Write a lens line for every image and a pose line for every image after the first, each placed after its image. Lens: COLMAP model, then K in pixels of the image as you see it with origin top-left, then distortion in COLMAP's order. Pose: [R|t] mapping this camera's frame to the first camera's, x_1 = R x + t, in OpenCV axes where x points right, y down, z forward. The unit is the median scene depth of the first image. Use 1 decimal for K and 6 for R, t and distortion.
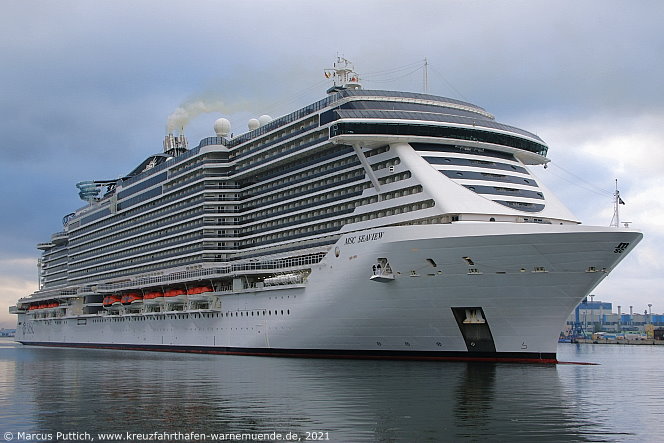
lens RADIAL K [[995.6, 0, 332.0], [0, 995.6, 221.5], [0, 0, 1]] dist [-0.027854, -0.023538]
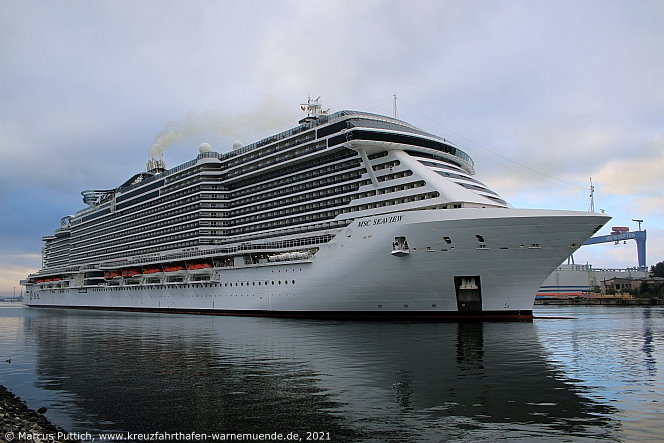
lens RADIAL K [[552.1, 0, 343.0], [0, 552.1, 229.8], [0, 0, 1]] dist [-0.149983, 0.098320]
pose [[0.964751, 0.024085, 0.262059, -0.149925], [-0.020444, 0.999653, -0.016610, 0.031082], [-0.262368, 0.010667, 0.964909, 0.273163]]
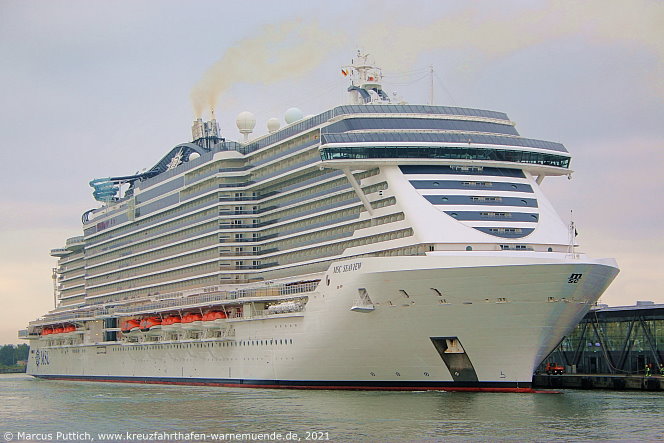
lens RADIAL K [[1636.7, 0, 332.0], [0, 1636.7, 221.5], [0, 0, 1]] dist [0.051592, 0.072223]
pose [[0.990627, -0.024919, -0.134301, 0.184015], [0.029142, 0.999138, 0.029572, -0.060418], [0.133449, -0.033209, 0.990499, -0.472845]]
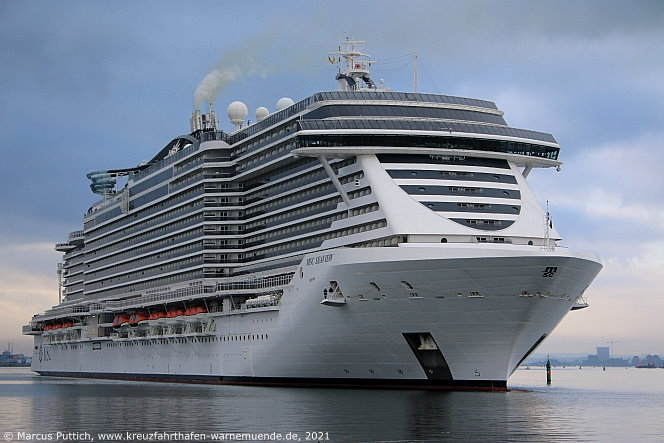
lens RADIAL K [[1636.7, 0, 332.0], [0, 1636.7, 221.5], [0, 0, 1]] dist [0.051592, 0.072223]
pose [[0.986622, -0.014259, -0.162401, 0.231662], [0.018757, 0.999481, 0.026198, -0.046854], [0.161943, -0.028894, 0.986377, -0.414439]]
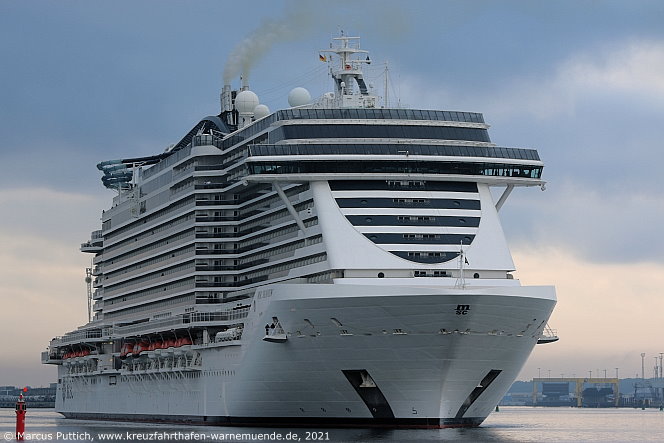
lens RADIAL K [[3127.3, 0, 332.0], [0, 3127.3, 221.5], [0, 0, 1]] dist [0.012873, -1.053756]
pose [[0.955281, -0.020455, -0.294990, 0.728984], [0.037238, 0.997984, 0.051388, -0.151152], [0.293344, -0.060074, 0.954117, -1.328325]]
